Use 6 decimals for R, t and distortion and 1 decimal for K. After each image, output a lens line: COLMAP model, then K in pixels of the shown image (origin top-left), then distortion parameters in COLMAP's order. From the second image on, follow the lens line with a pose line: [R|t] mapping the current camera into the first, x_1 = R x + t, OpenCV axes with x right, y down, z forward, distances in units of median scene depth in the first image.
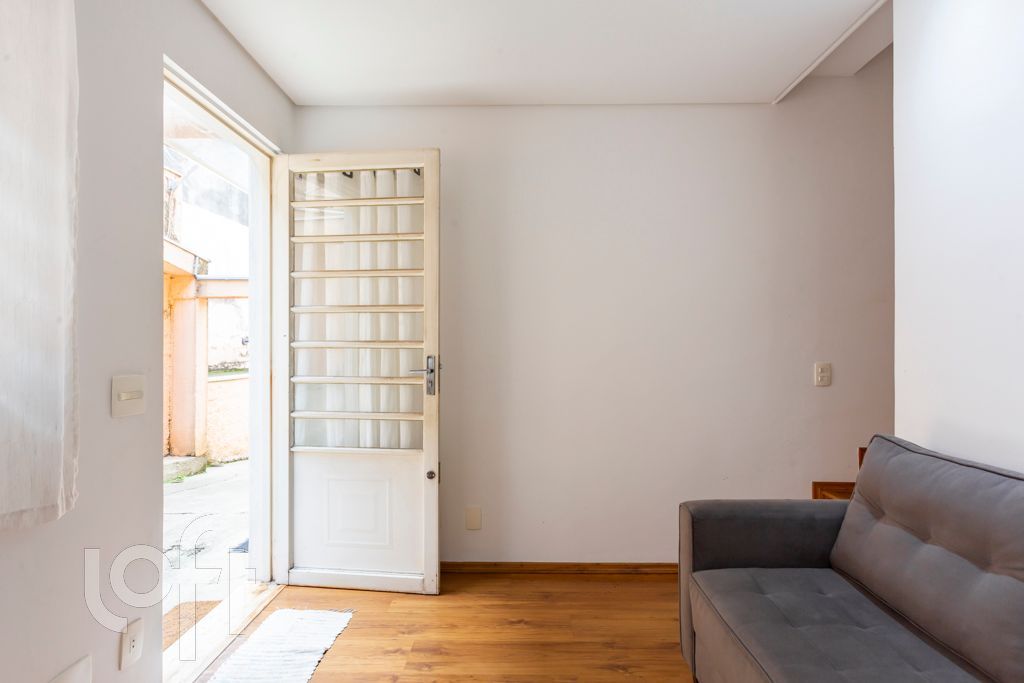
lens RADIAL K [[493.3, 0, 510.4], [0, 493.3, 346.4], [0, 0, 1]] dist [-0.000154, 0.000064]
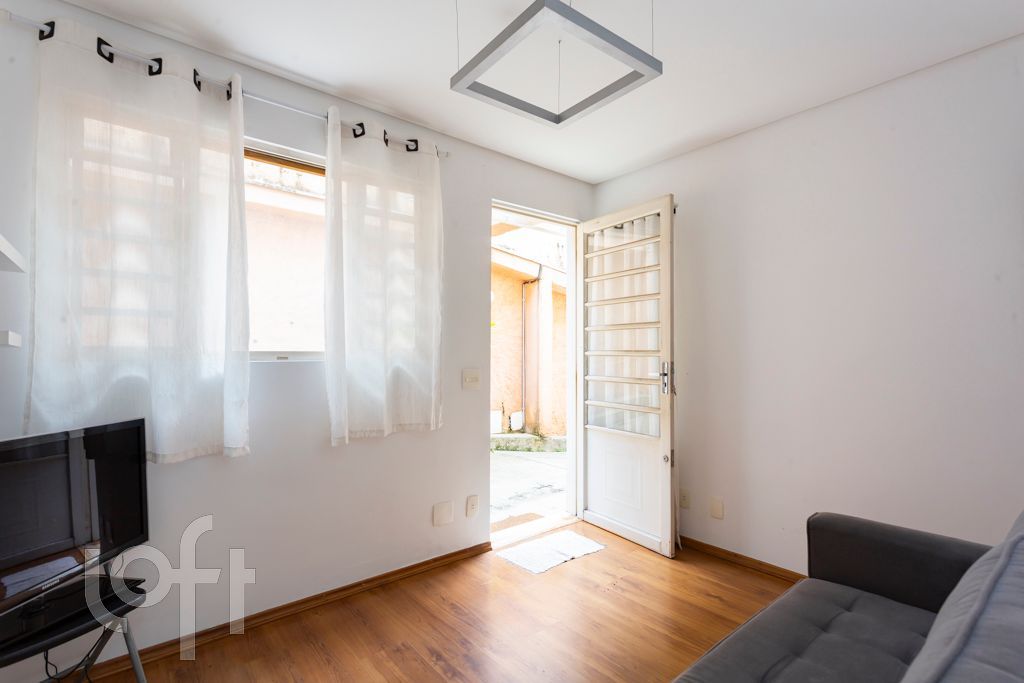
lens RADIAL K [[503.7, 0, 515.9], [0, 503.7, 348.7], [0, 0, 1]] dist [0.011644, 0.000113]
pose [[0.632677, -0.010422, -0.774346, 0.580398], [0.001026, 0.999920, -0.012620, 0.000664], [0.774415, 0.007190, 0.632637, -0.089809]]
